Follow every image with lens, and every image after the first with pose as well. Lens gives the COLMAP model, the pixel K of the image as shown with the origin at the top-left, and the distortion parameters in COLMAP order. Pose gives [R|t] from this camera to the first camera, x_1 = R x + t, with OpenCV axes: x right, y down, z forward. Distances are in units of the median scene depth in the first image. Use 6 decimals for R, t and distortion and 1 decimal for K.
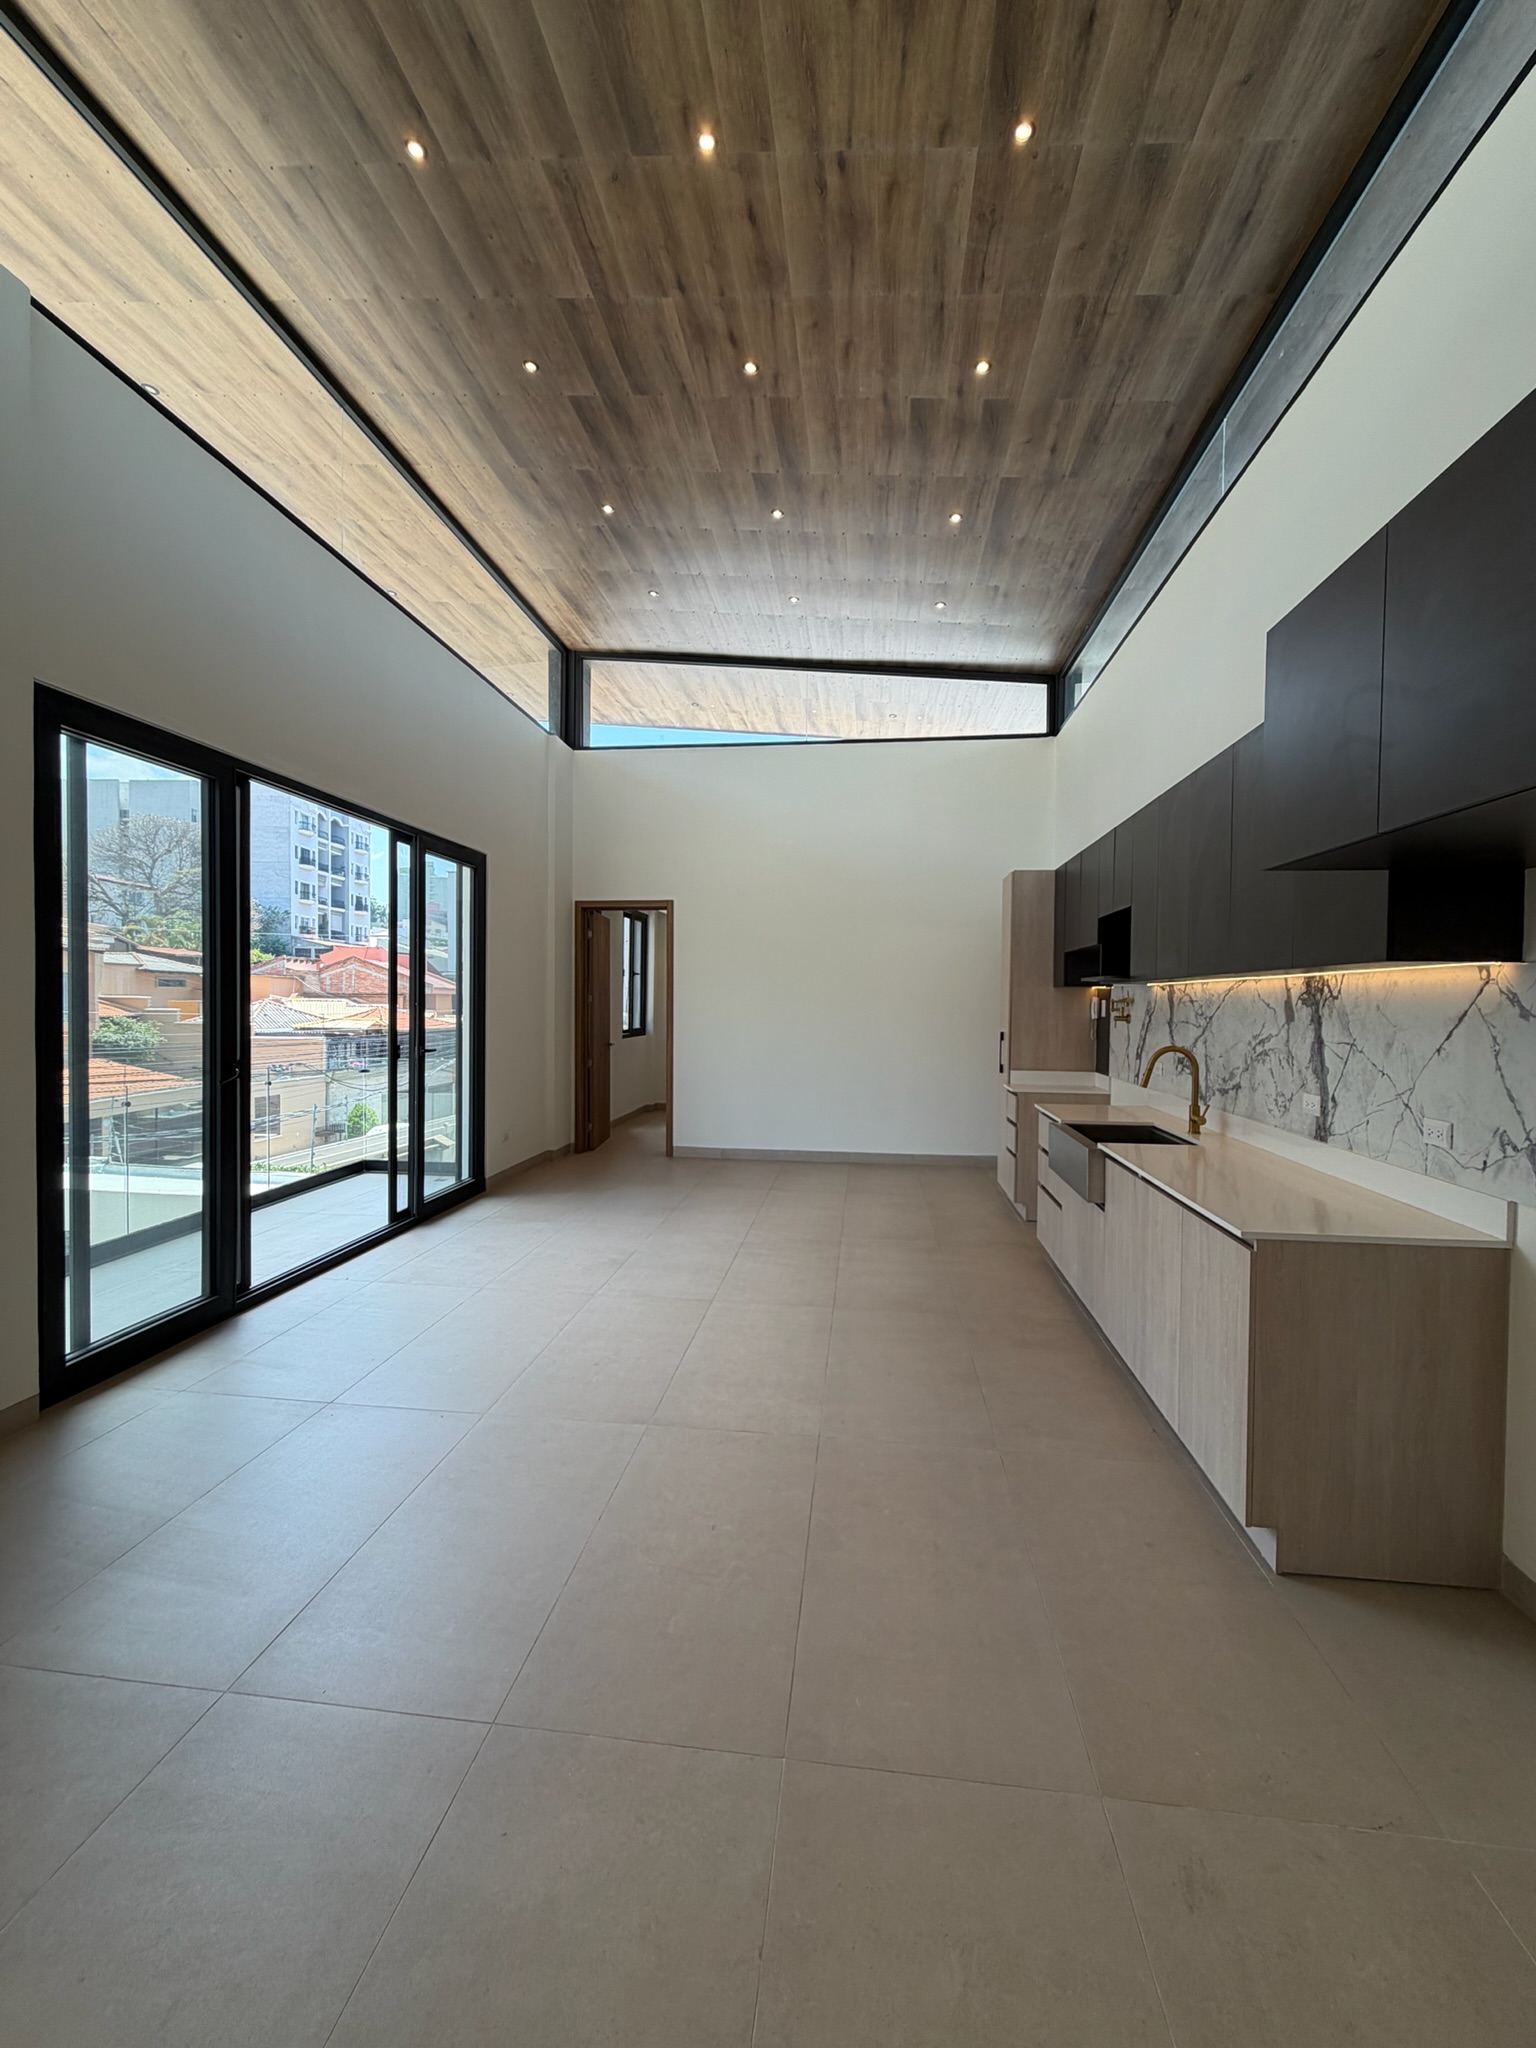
lens RADIAL K [[817.4, 0, 772.0], [0, 817.4, 1019.5], [0, 0, 1]] dist [0.000377, 0.000173]
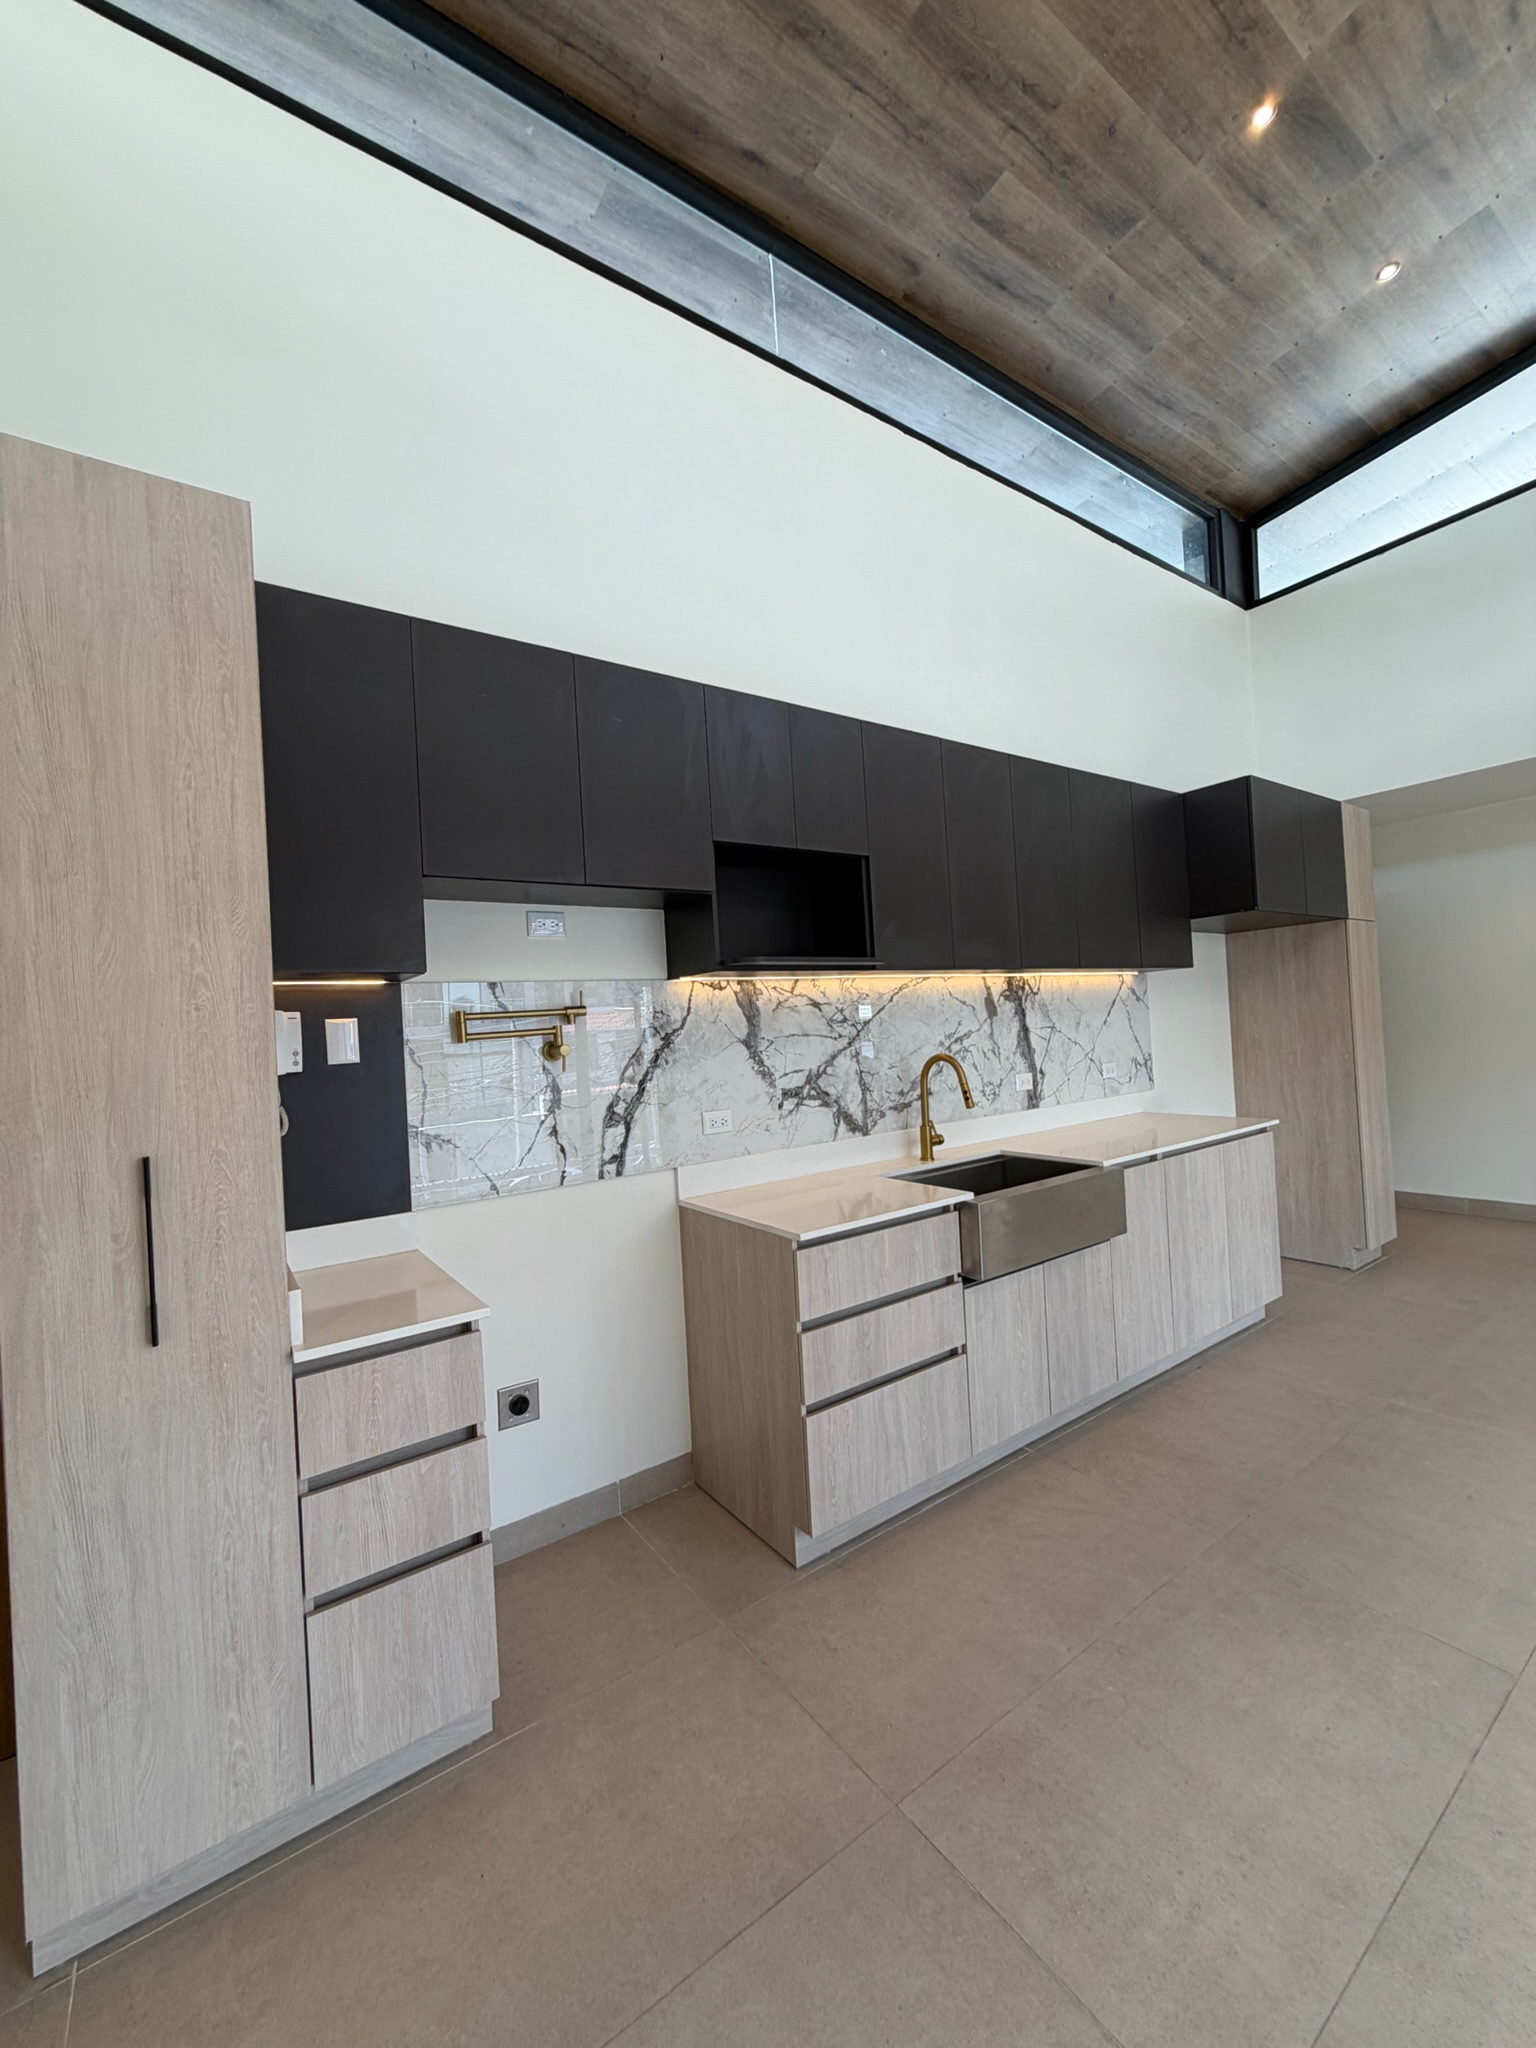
lens RADIAL K [[817.4, 0, 772.0], [0, 817.4, 1019.5], [0, 0, 1]] dist [0.000377, 0.000173]
pose [[-0.669213, 0.038561, 0.742070, 0.006636], [0.068950, 0.997567, 0.010342, -0.024279], [-0.739865, 0.058087, -0.670243, 1.900097]]
